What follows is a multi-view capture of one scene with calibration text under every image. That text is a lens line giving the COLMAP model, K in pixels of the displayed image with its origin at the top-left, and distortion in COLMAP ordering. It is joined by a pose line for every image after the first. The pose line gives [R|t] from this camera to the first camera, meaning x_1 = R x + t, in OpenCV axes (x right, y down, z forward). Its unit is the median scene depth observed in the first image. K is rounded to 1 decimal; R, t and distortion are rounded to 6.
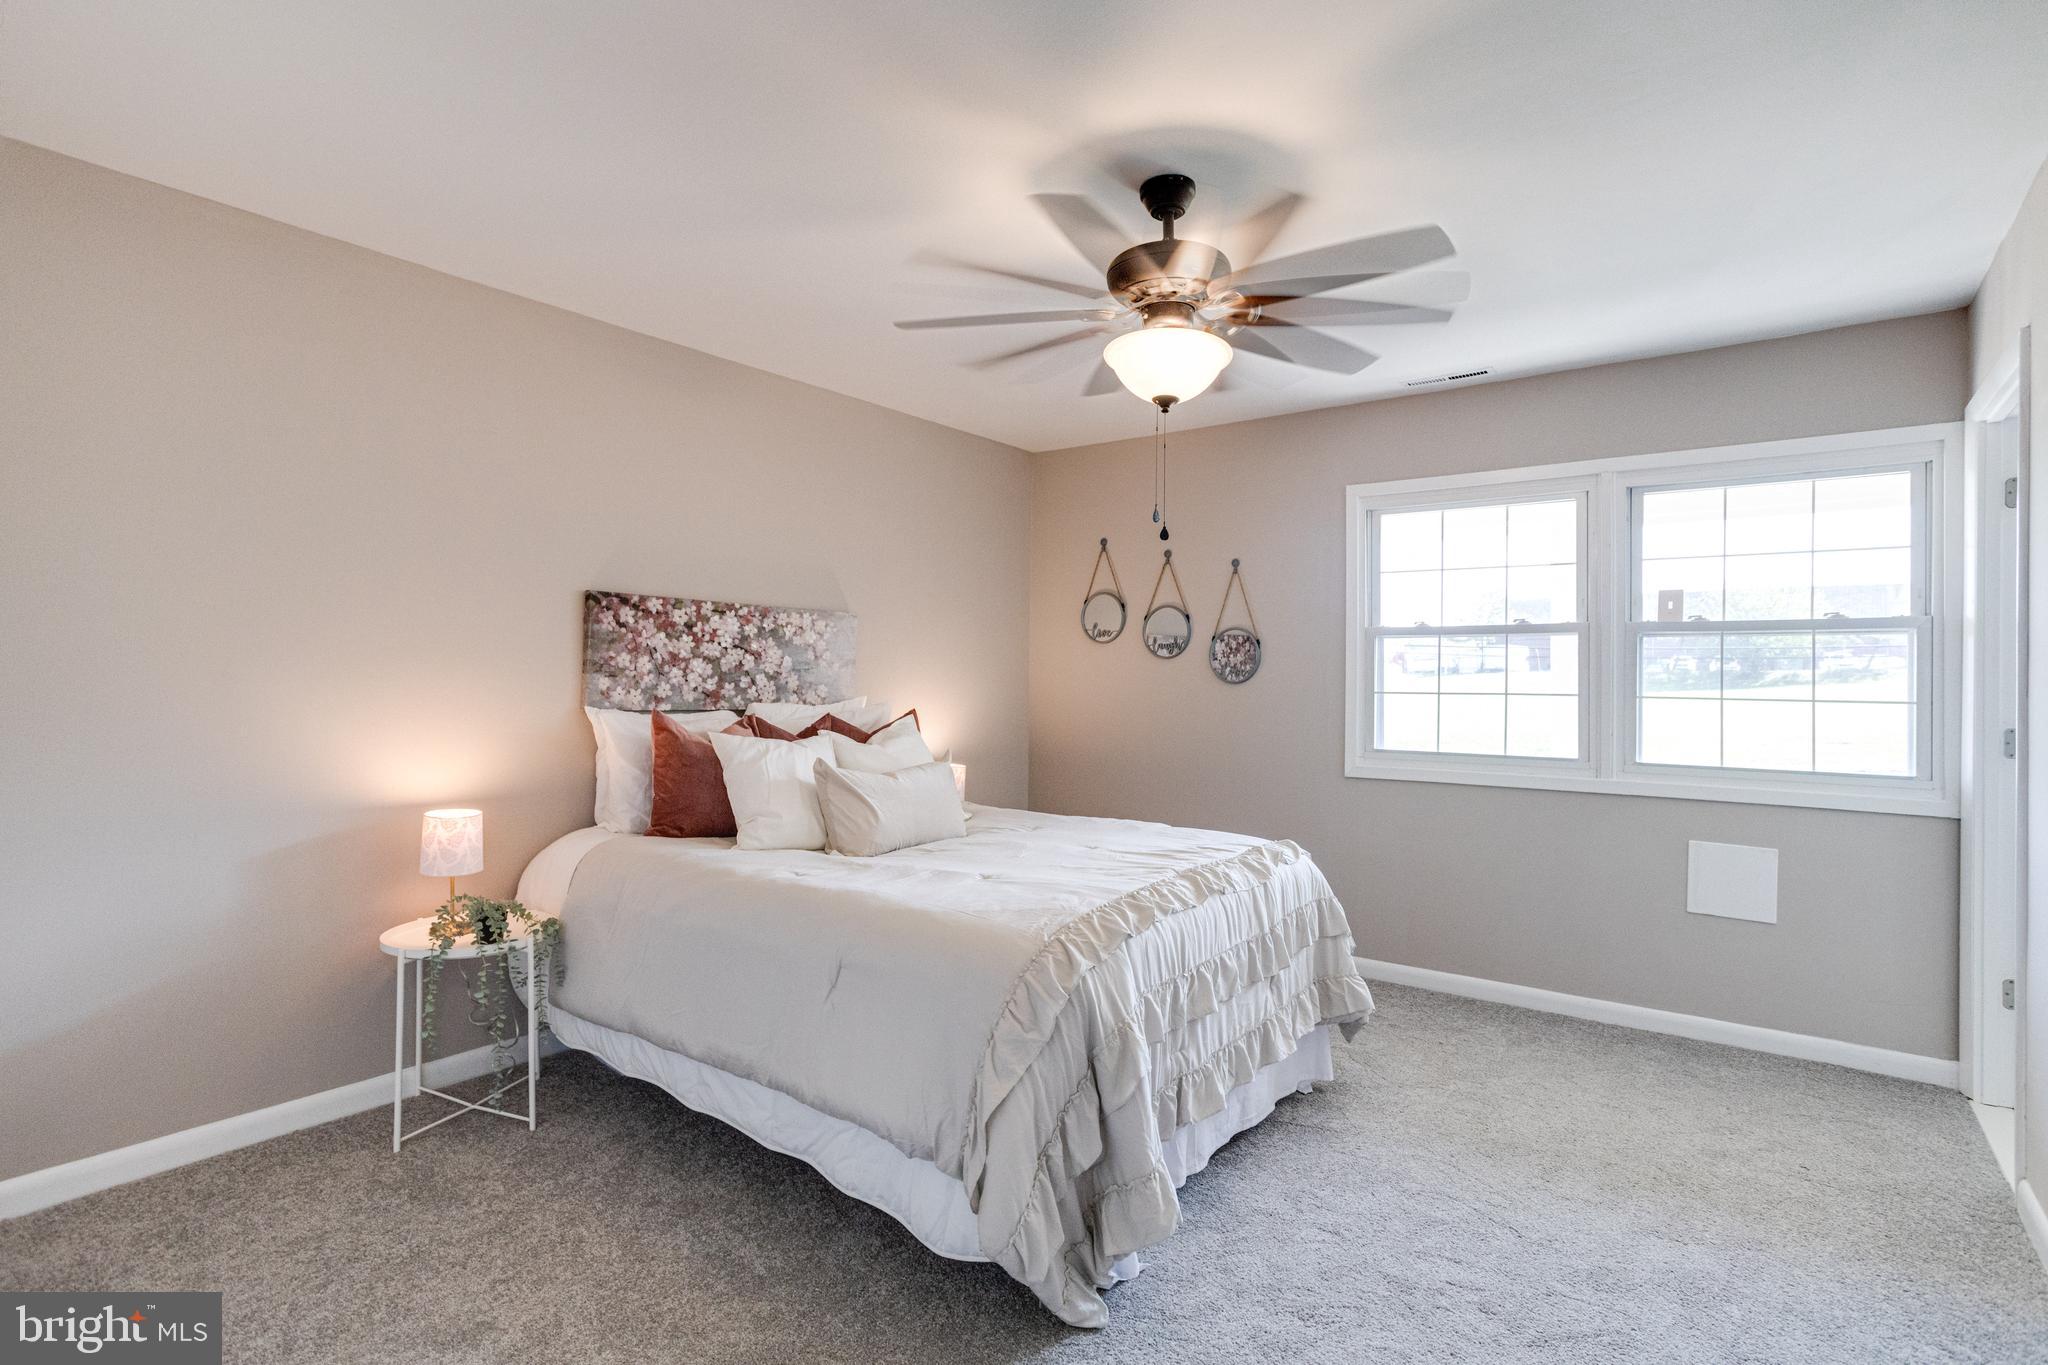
lens RADIAL K [[1005.8, 0, 1020.3], [0, 1005.8, 675.1], [0, 0, 1]] dist [-0.038625, 0.012793]
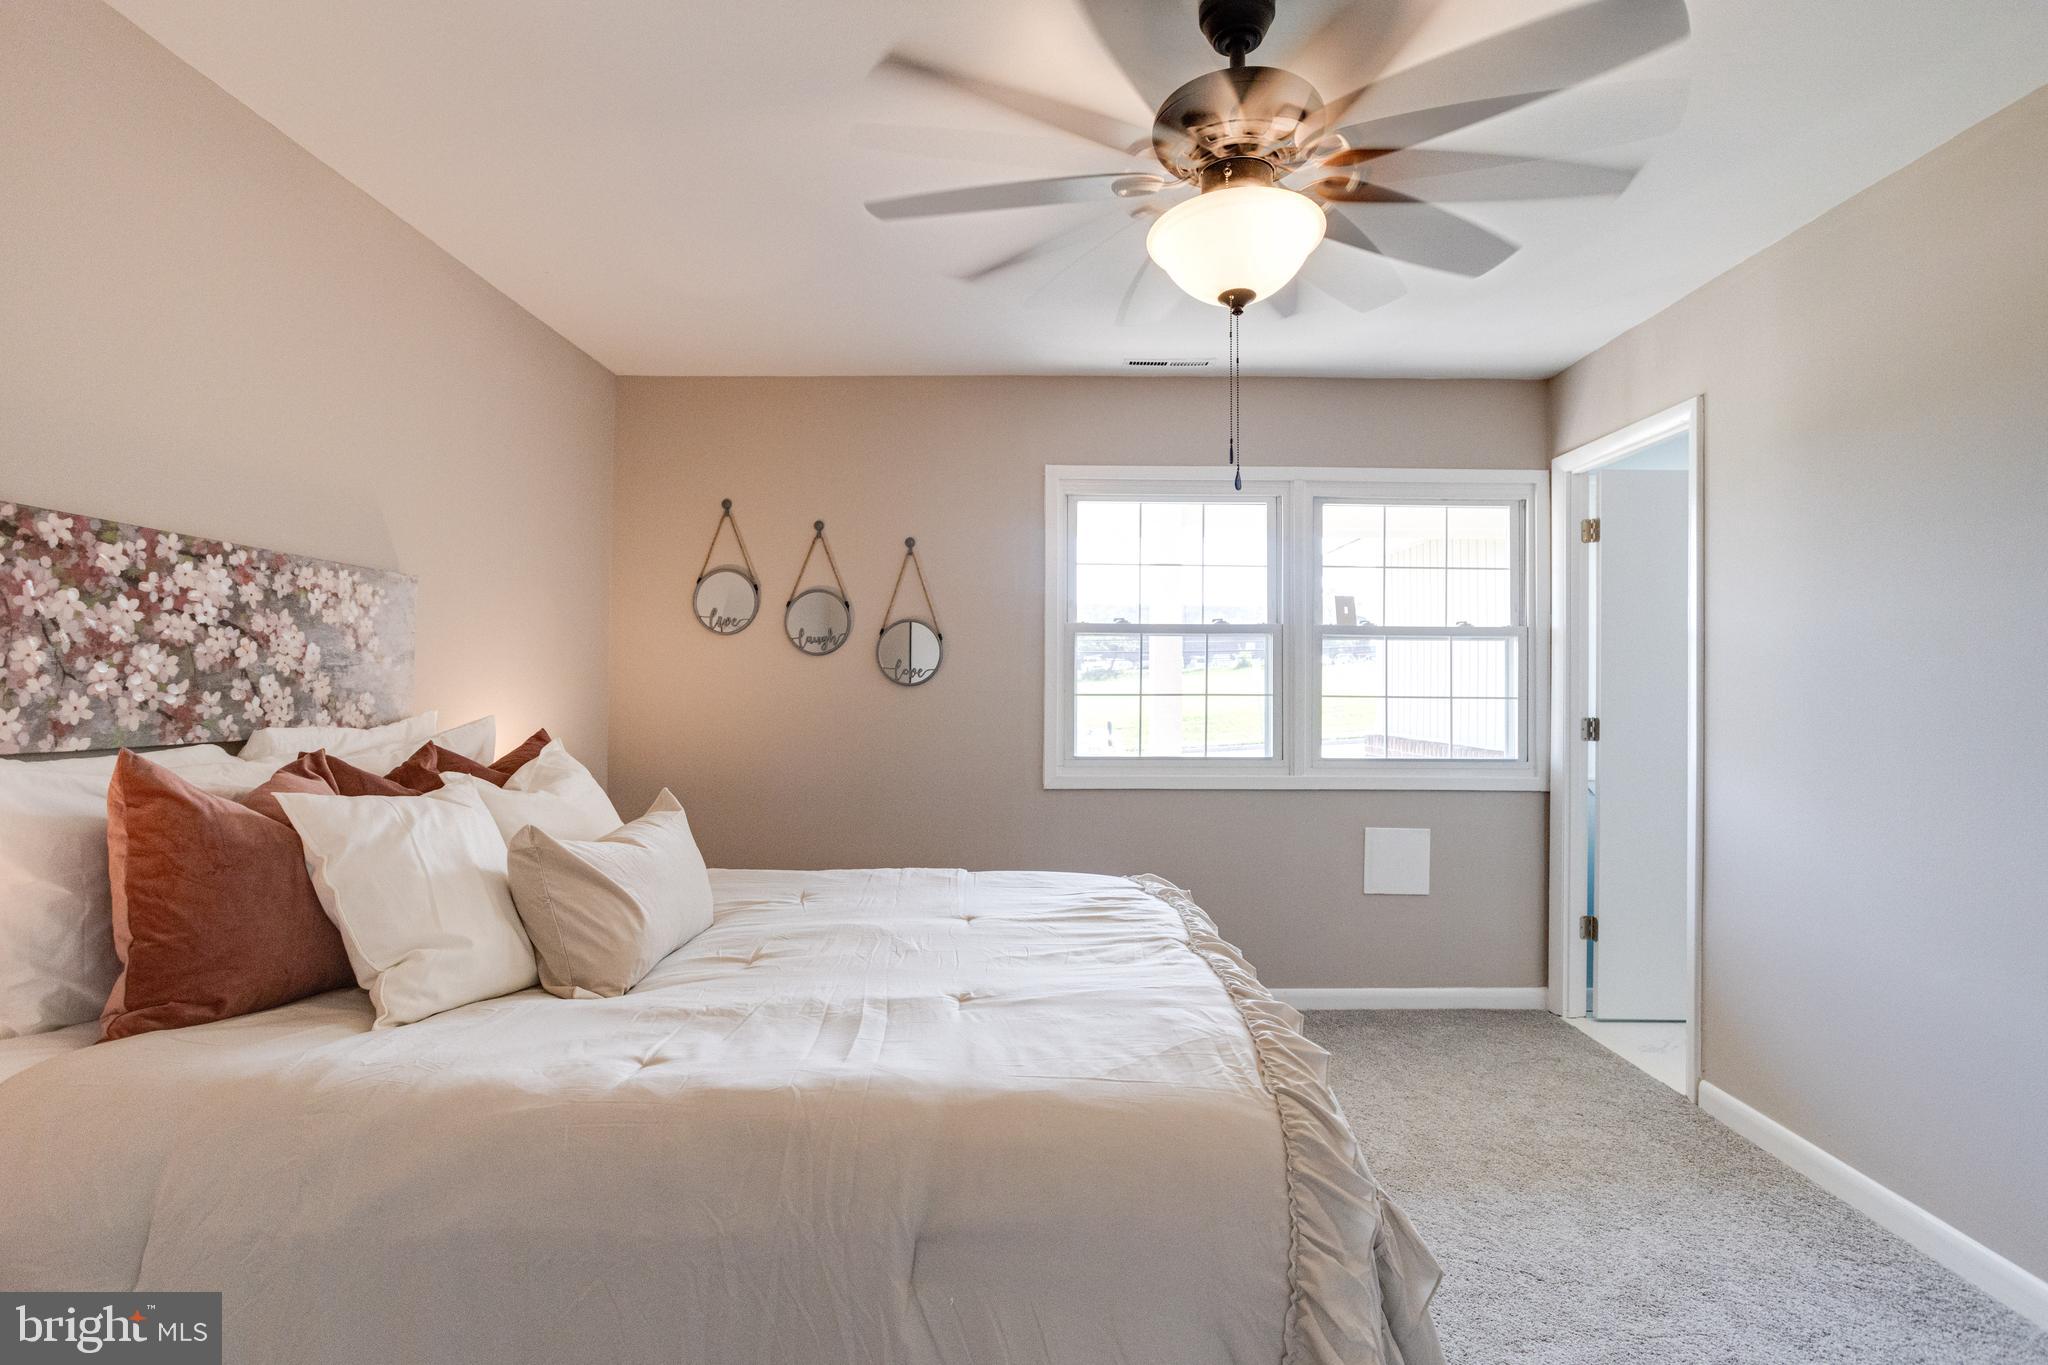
lens RADIAL K [[1005.8, 0, 1034.4], [0, 1005.8, 675.6], [0, 0, 1]] dist [-0.038625, 0.012793]
pose [[0.794129, -0.001287, 0.607748, -0.260034], [0.001154, 0.999999, 0.000610, -0.000624], [-0.607749, 0.000217, 0.794129, 0.326423]]
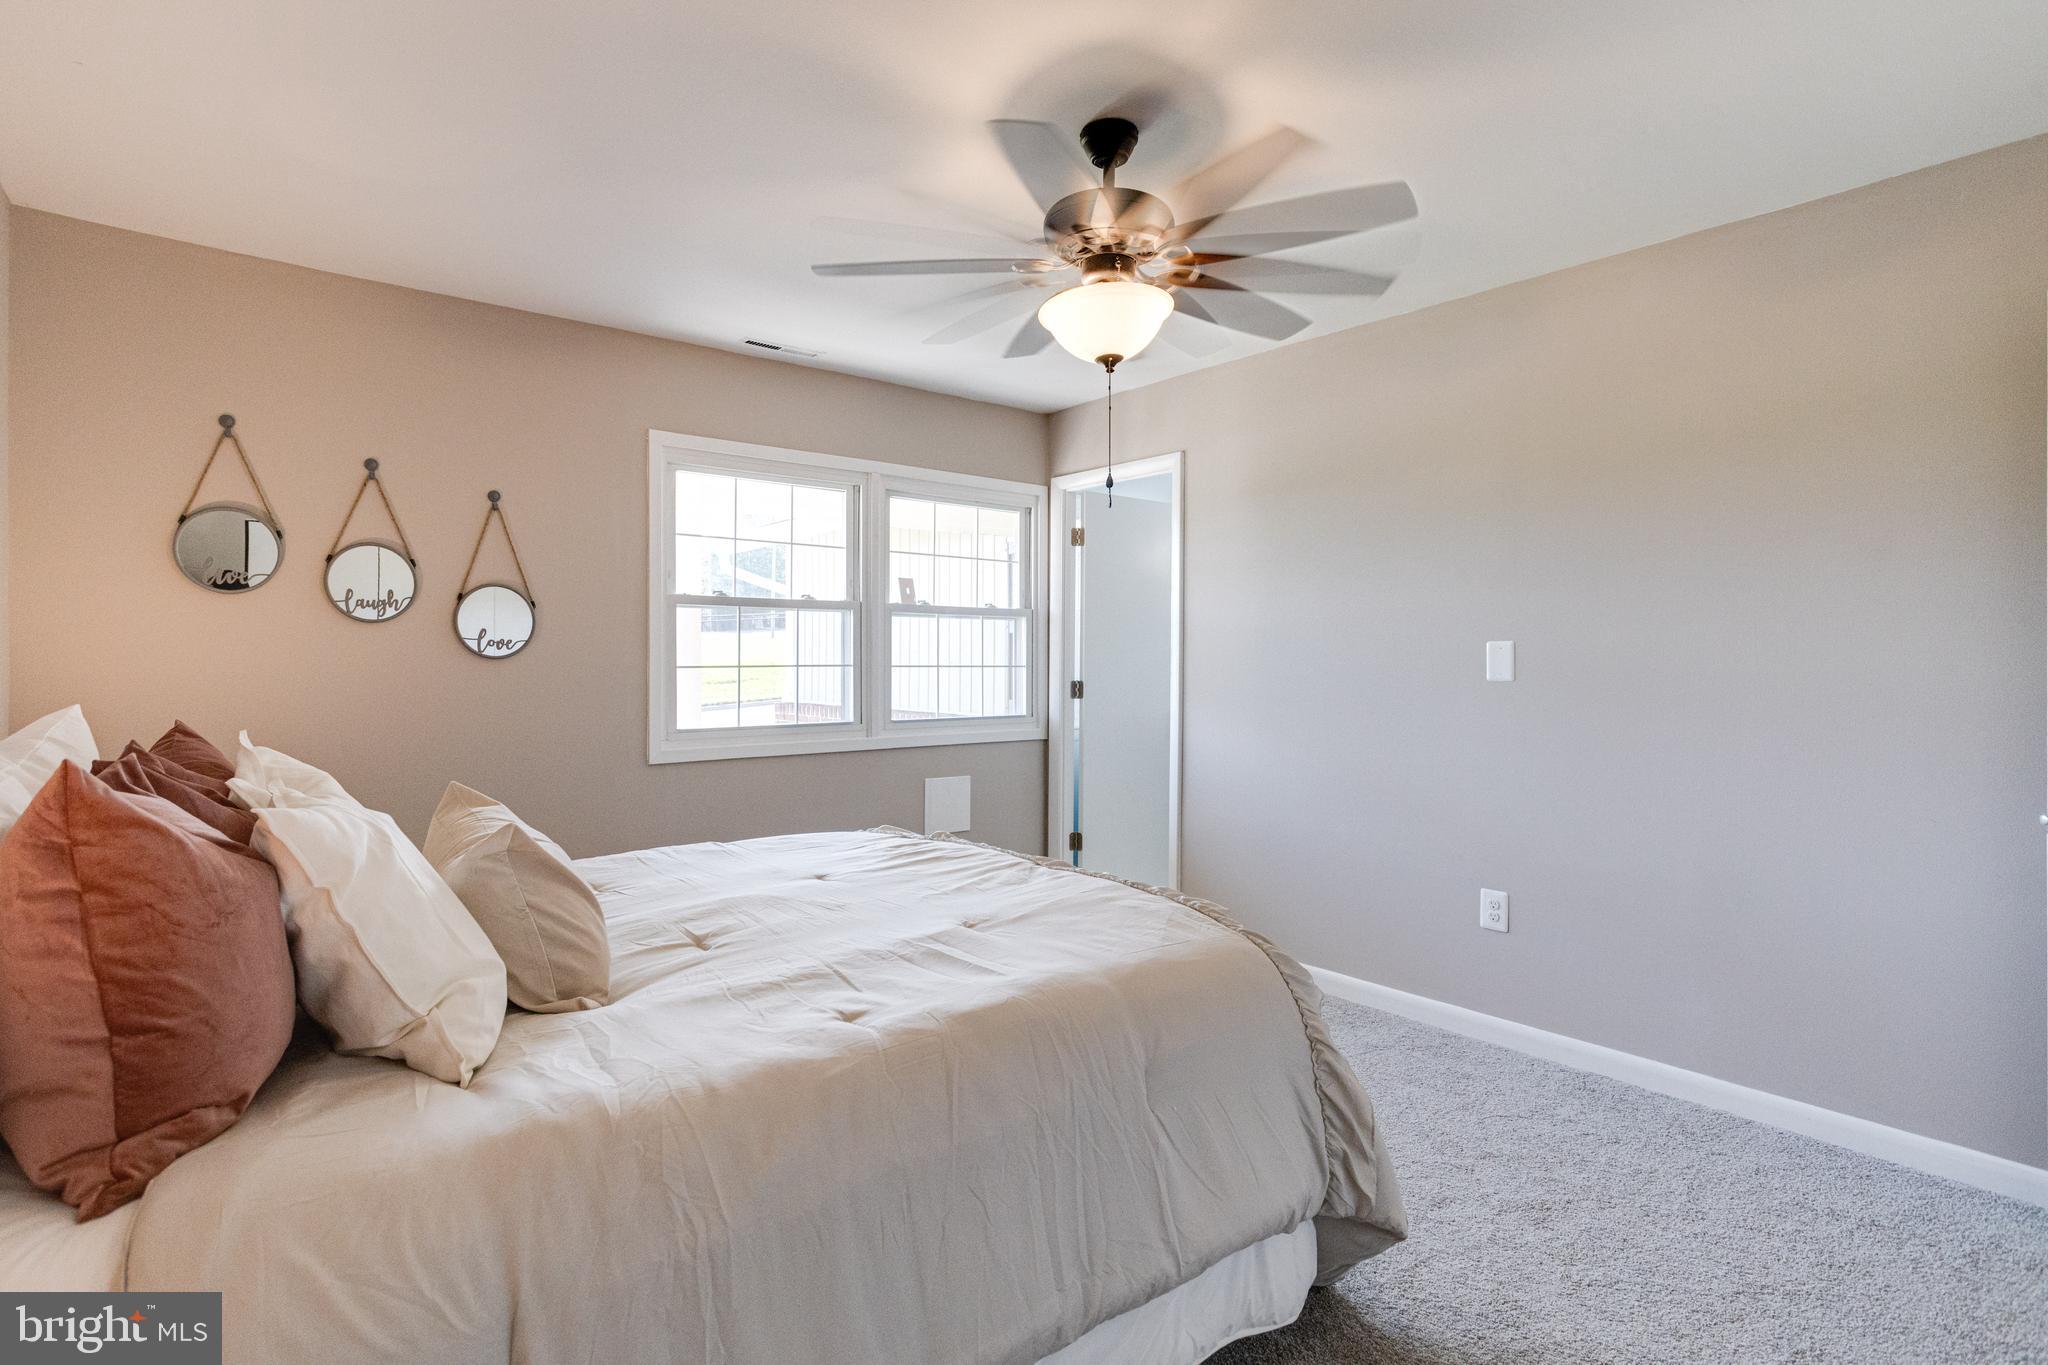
lens RADIAL K [[1005.8, 0, 1044.1], [0, 1005.8, 667.1], [0, 0, 1]] dist [-0.038625, 0.012793]
pose [[0.210041, -0.020469, 0.977478, -0.507644], [-0.002827, 0.999764, 0.021543, -0.003050], [-0.977689, -0.007288, 0.209933, 0.545535]]
